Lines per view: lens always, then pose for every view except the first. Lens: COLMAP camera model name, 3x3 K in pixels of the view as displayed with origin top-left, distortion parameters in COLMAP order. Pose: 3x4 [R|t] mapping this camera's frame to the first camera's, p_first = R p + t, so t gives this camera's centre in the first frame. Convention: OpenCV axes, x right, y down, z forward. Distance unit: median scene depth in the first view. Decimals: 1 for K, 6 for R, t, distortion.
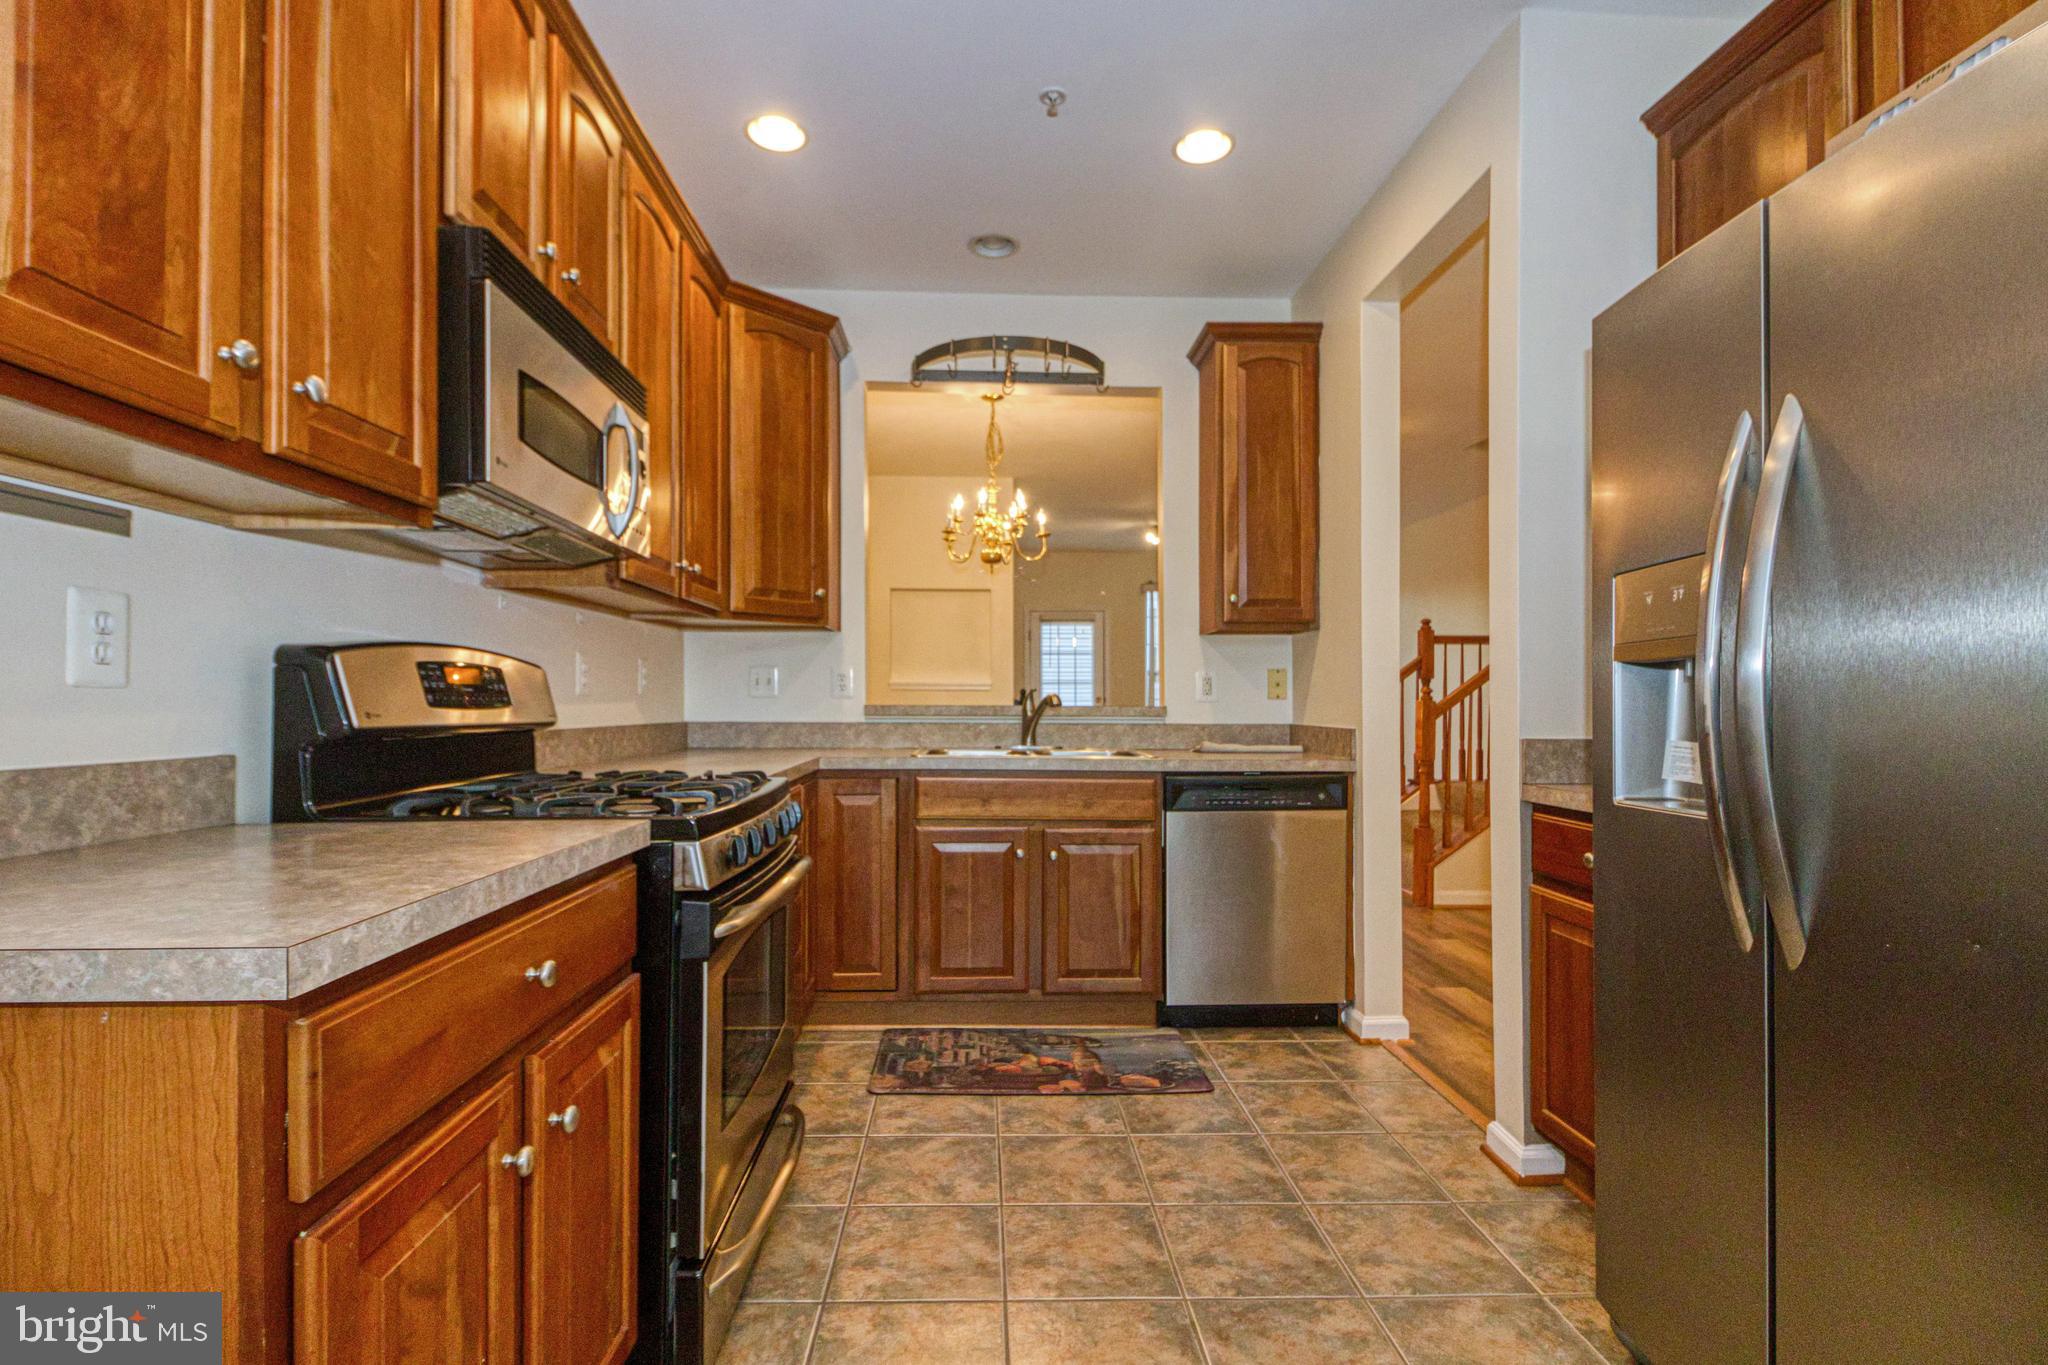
lens RADIAL K [[955.8, 0, 956.7], [0, 955.8, 686.2], [0, 0, 1]] dist [-0.001144, -0.000245]
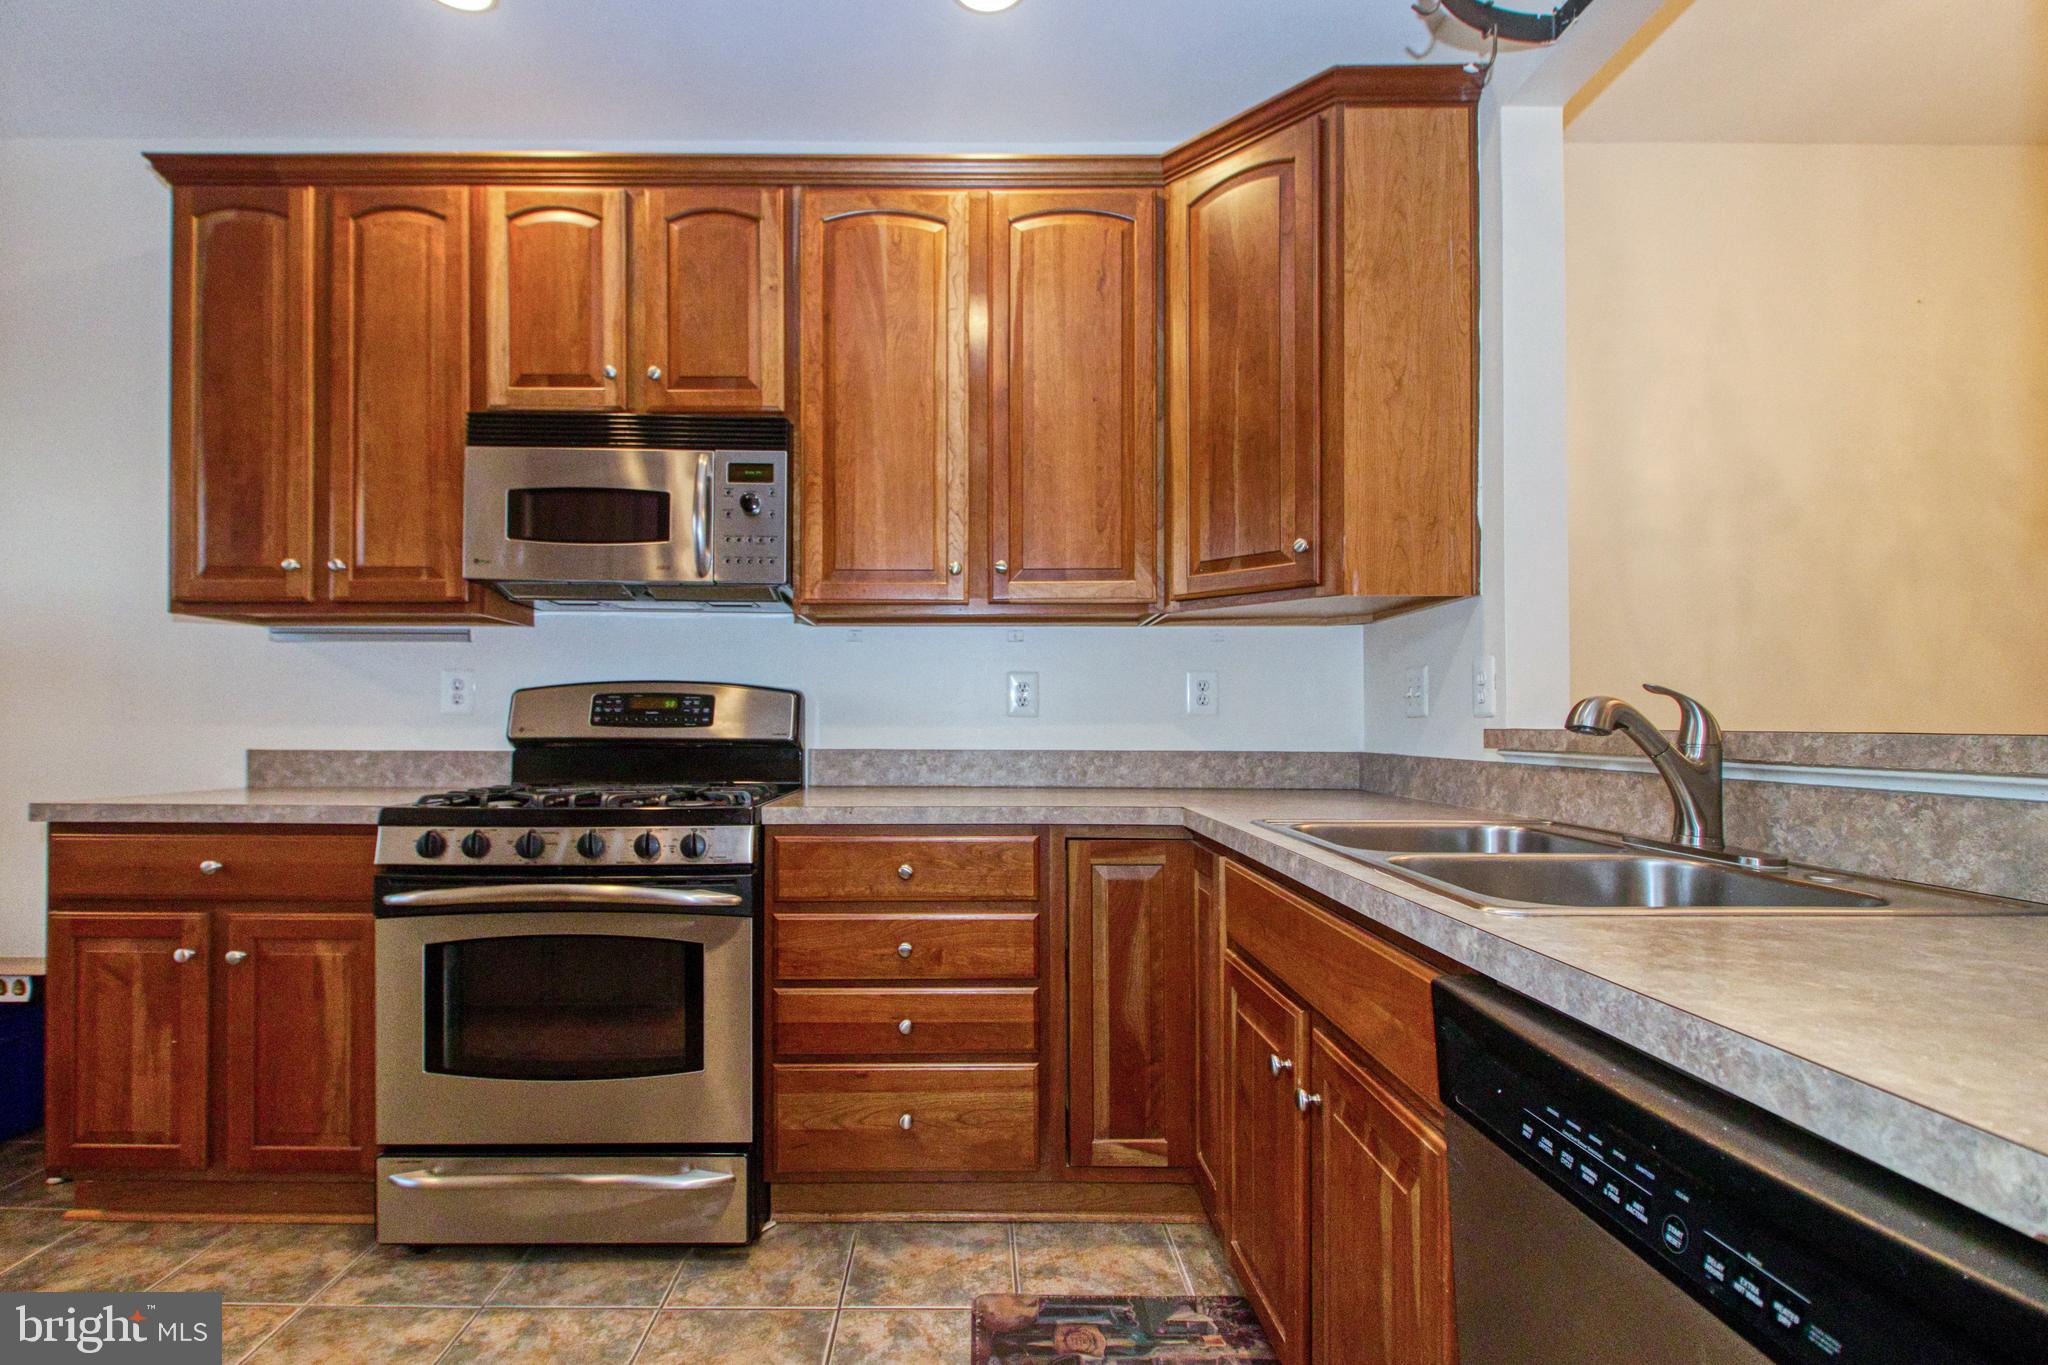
lens RADIAL K [[956.9, 0, 1017.6], [0, 956.9, 732.6], [0, 0, 1]] dist [-0.000732, -0.000397]
pose [[0.023070, 0.001260, -0.999733, 0.892747], [0.012590, 0.999920, 0.001551, 0.037190], [0.999655, -0.012623, 0.023052, 1.554394]]
